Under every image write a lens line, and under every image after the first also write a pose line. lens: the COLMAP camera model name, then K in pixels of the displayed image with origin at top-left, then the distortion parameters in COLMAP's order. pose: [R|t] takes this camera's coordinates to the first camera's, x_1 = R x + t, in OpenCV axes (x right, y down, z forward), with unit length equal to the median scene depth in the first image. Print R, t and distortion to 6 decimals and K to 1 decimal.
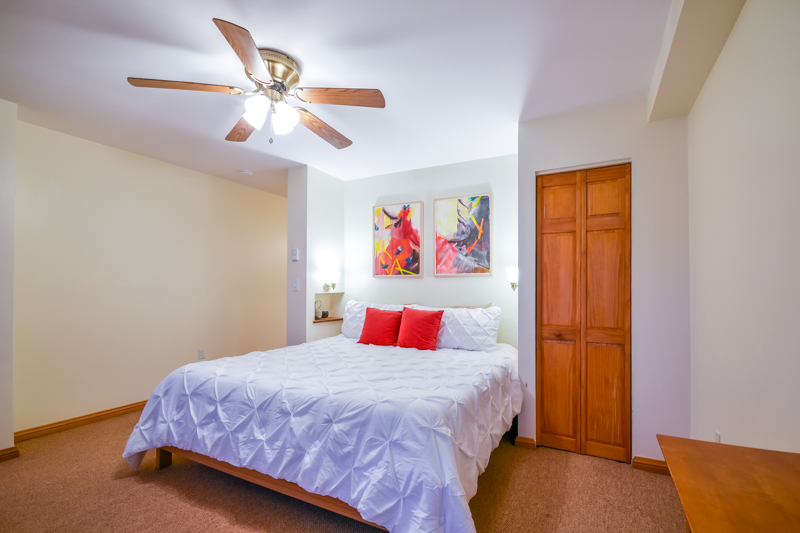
lens RADIAL K [[363.3, 0, 407.5], [0, 363.3, 281.7], [0, 0, 1]] dist [0.014578, -0.013121]
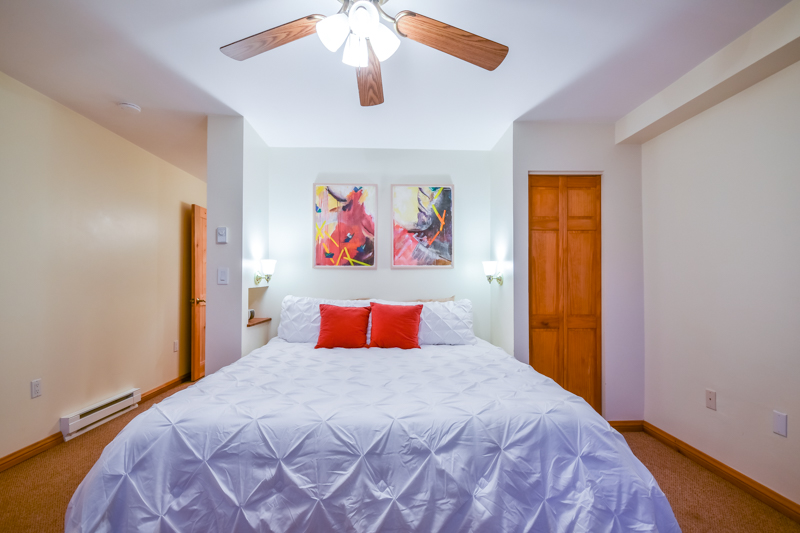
lens RADIAL K [[363.3, 0, 398.0], [0, 363.3, 272.9], [0, 0, 1]] dist [0.014578, -0.013121]
pose [[0.872379, 0.010255, 0.488722, -0.505561], [-0.007689, 0.999944, -0.007256, 0.005763], [-0.488769, 0.002572, 0.872409, 0.266213]]
